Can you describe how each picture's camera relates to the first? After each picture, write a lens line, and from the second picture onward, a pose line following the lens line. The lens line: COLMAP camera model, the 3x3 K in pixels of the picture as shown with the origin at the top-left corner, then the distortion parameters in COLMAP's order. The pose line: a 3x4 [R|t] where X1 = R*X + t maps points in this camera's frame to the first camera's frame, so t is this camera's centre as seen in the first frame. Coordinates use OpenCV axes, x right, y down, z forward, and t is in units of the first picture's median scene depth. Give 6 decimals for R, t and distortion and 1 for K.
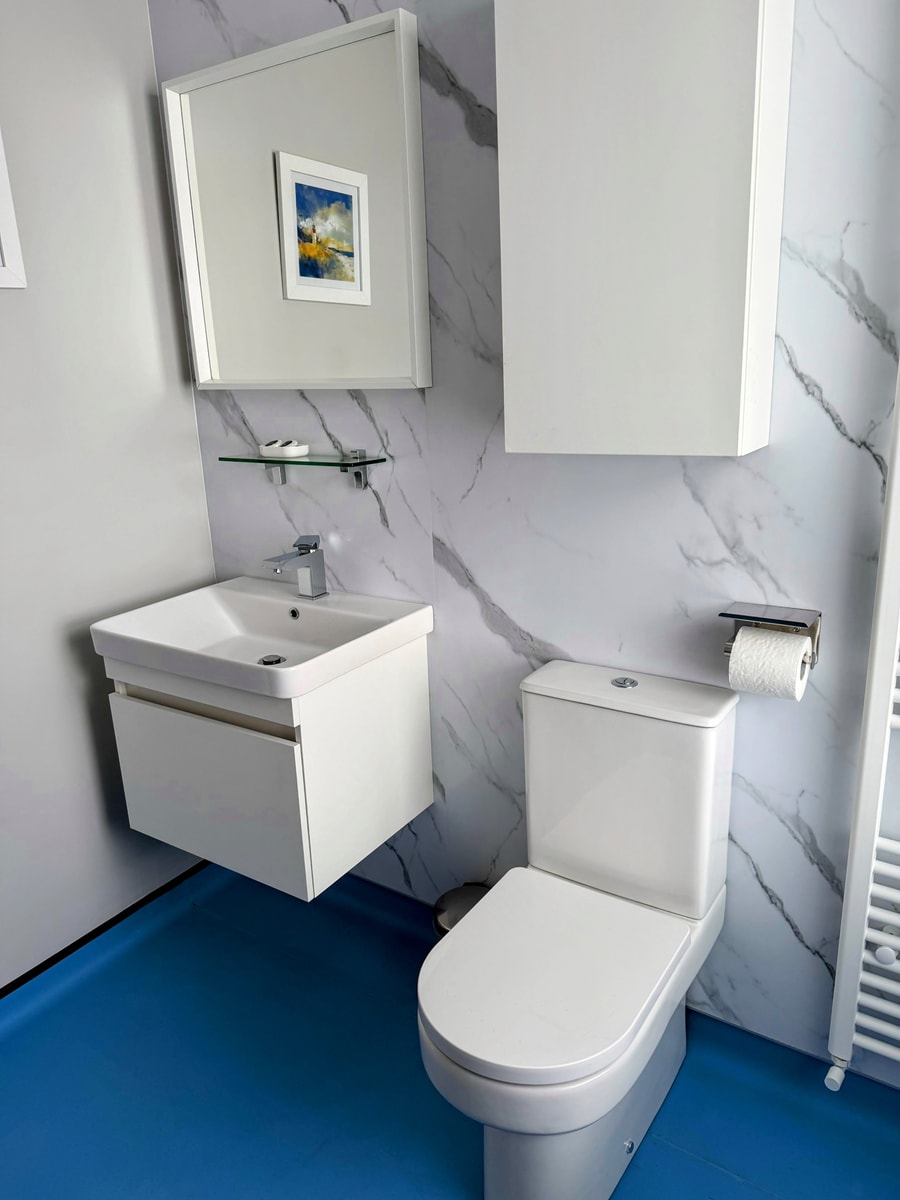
lens RADIAL K [[847.3, 0, 447.6], [0, 847.3, 602.2], [0, 0, 1]] dist [0.048651, -0.044128]
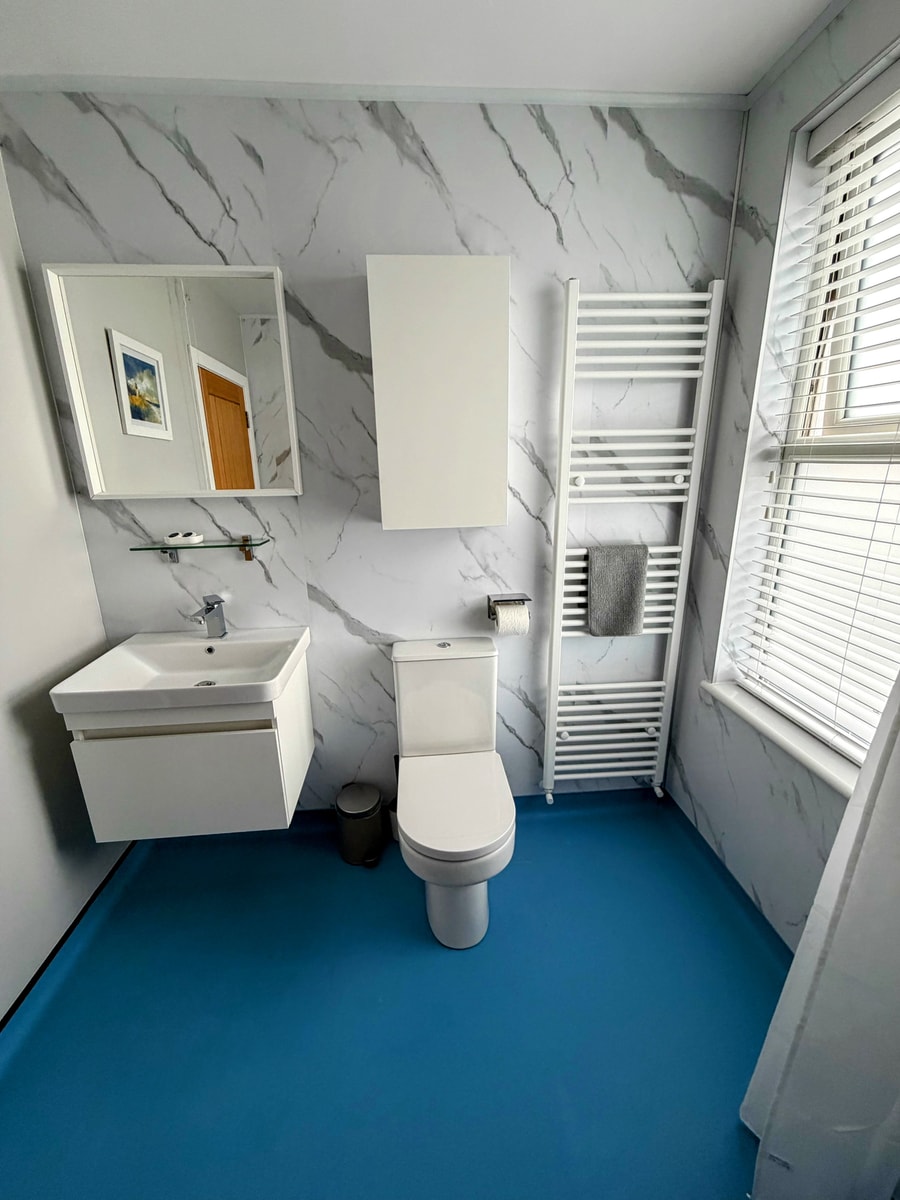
lens RADIAL K [[478.1, 0, 448.6], [0, 478.1, 600.8], [0, 0, 1]] dist [0.001862, 0.000377]
pose [[0.785000, -0.145188, 0.602242, -0.364324], [0.160654, 0.986601, 0.028443, -0.028974], [-0.598302, 0.074425, 0.797807, 0.099319]]
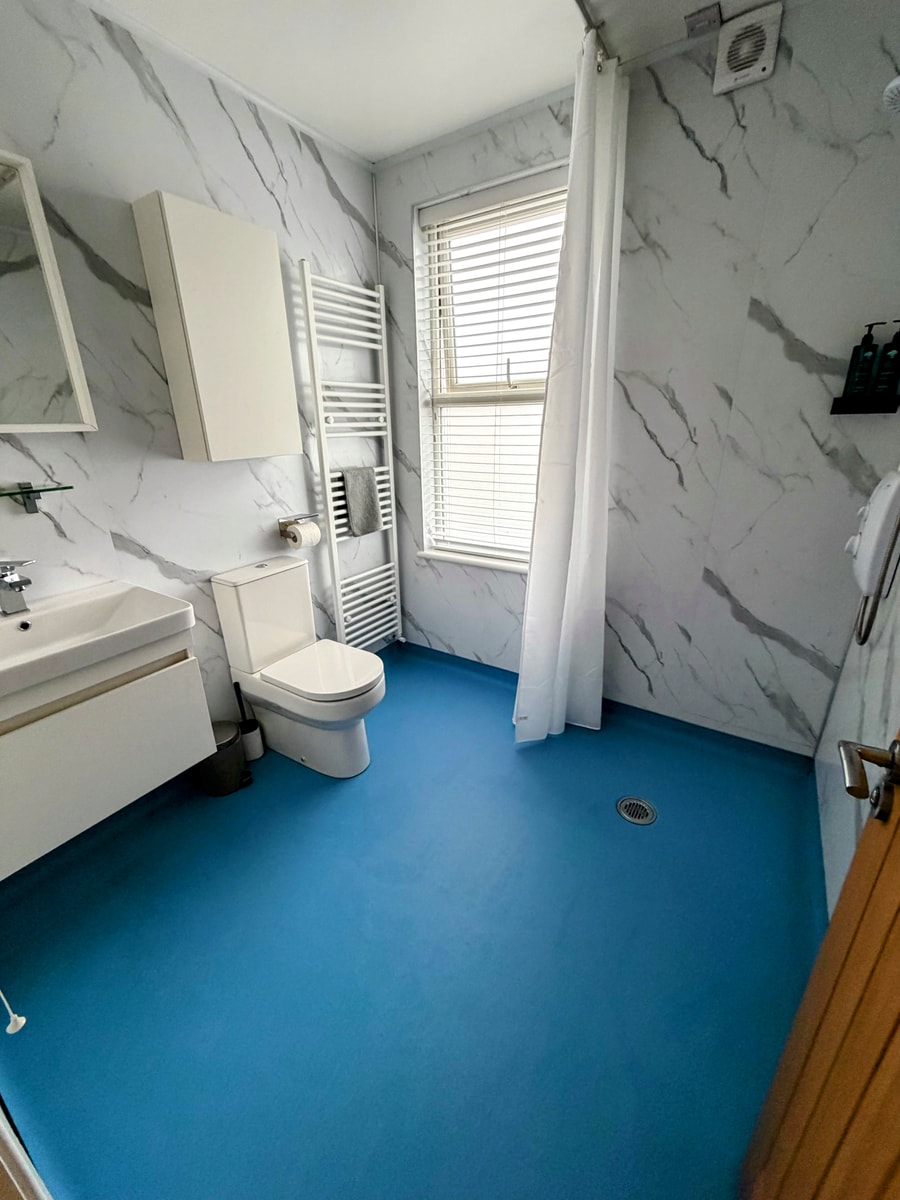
lens RADIAL K [[478.1, 0, 445.2], [0, 478.1, 598.0], [0, 0, 1]] dist [0.001862, 0.000377]
pose [[-0.007488, -0.306952, 0.951696, -0.863478], [0.297598, 0.907914, 0.295172, -0.047241], [-0.954662, 0.285433, 0.084550, 0.394961]]
